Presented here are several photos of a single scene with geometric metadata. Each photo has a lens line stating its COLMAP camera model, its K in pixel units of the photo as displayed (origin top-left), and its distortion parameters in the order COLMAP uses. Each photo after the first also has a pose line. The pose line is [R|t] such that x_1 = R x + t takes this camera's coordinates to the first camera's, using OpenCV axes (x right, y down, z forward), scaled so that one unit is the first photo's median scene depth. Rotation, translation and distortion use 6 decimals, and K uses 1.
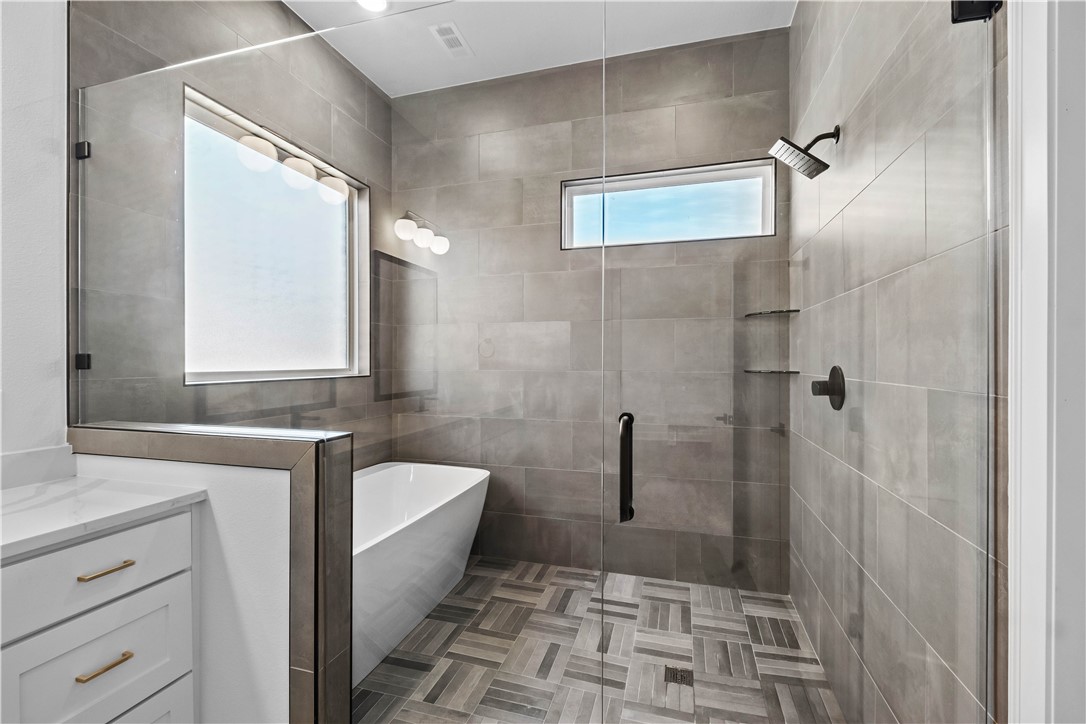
lens RADIAL K [[470.6, 0, 543.0], [0, 470.6, 362.0], [0, 0, 1]] dist [-0.002276, -0.000372]
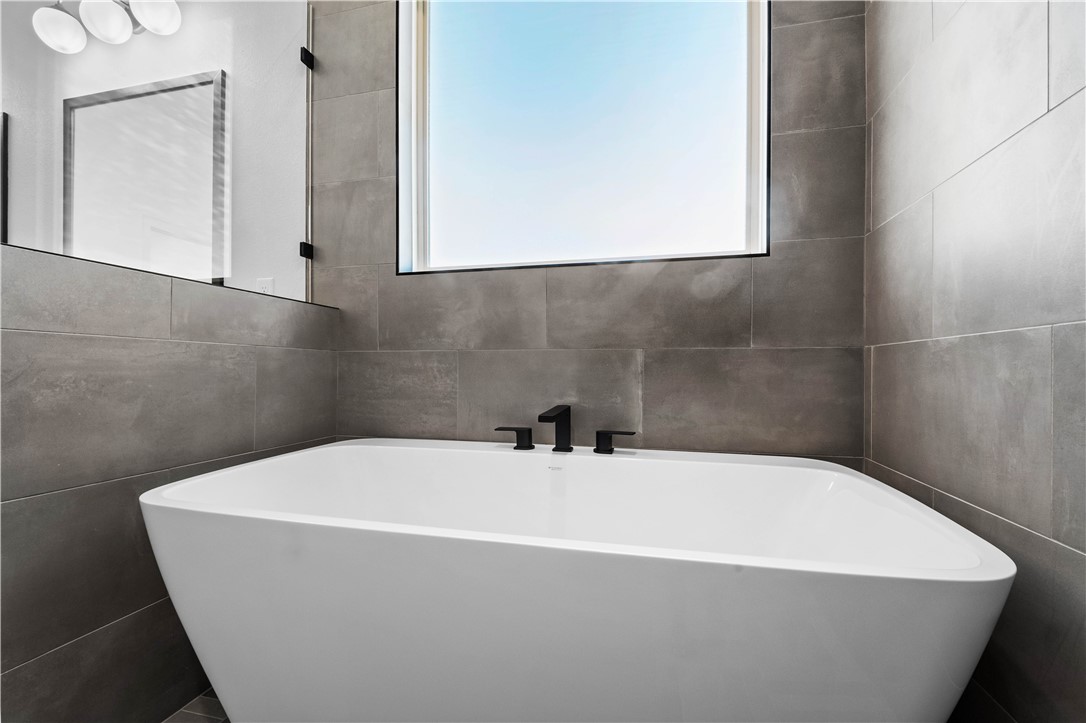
lens RADIAL K [[470.6, 0, 543.0], [0, 470.6, 361.5], [0, 0, 1]] dist [-0.002276, -0.000372]
pose [[0.047276, -0.014658, -0.998774, 0.076749], [-0.002136, 0.999889, -0.014775, 0.171891], [0.998880, 0.002832, 0.047239, 0.950485]]
